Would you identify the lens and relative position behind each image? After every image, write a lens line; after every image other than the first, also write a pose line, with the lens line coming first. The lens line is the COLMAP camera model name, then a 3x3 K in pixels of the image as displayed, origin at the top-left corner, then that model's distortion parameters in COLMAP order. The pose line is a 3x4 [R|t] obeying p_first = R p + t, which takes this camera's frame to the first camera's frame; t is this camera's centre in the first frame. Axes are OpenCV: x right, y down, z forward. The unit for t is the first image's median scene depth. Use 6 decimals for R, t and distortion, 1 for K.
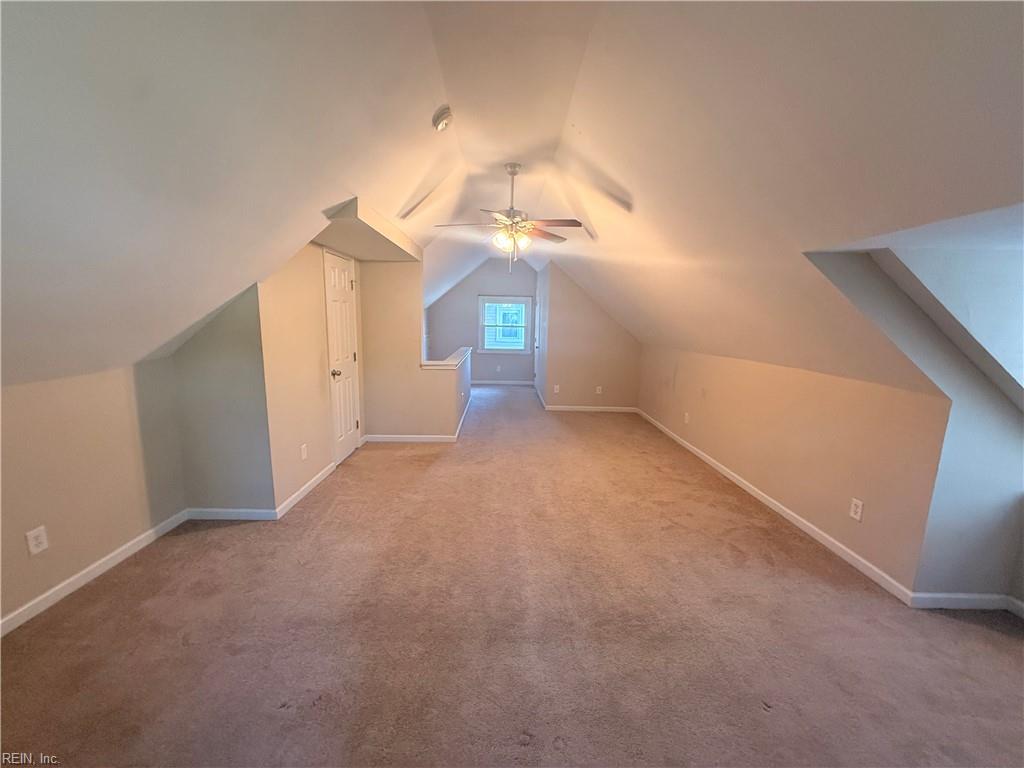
lens RADIAL K [[405.2, 0, 512.9], [0, 405.2, 385.5], [0, 0, 1]] dist [-0.000631, -0.000128]
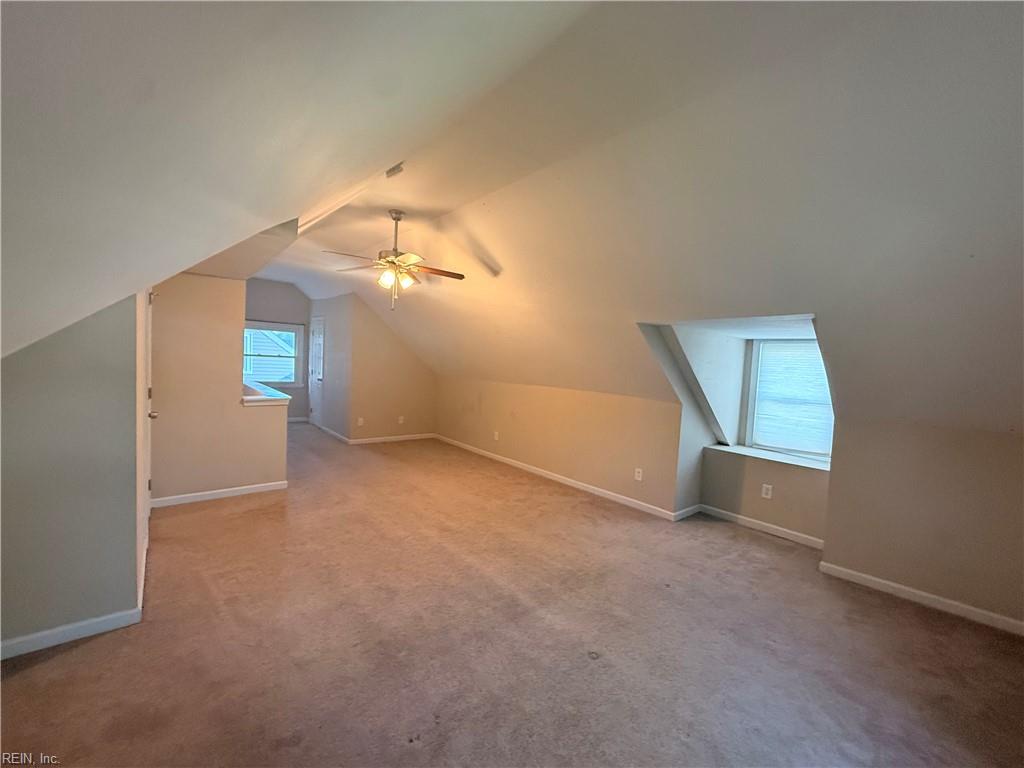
lens RADIAL K [[405.2, 0, 512.9], [0, 405.2, 385.5], [0, 0, 1]] dist [-0.000631, -0.000128]
pose [[0.776184, -0.015676, 0.630312, -0.450737], [0.065744, 0.996254, -0.056181, 0.001651], [-0.627070, 0.085046, 0.774307, 0.005348]]
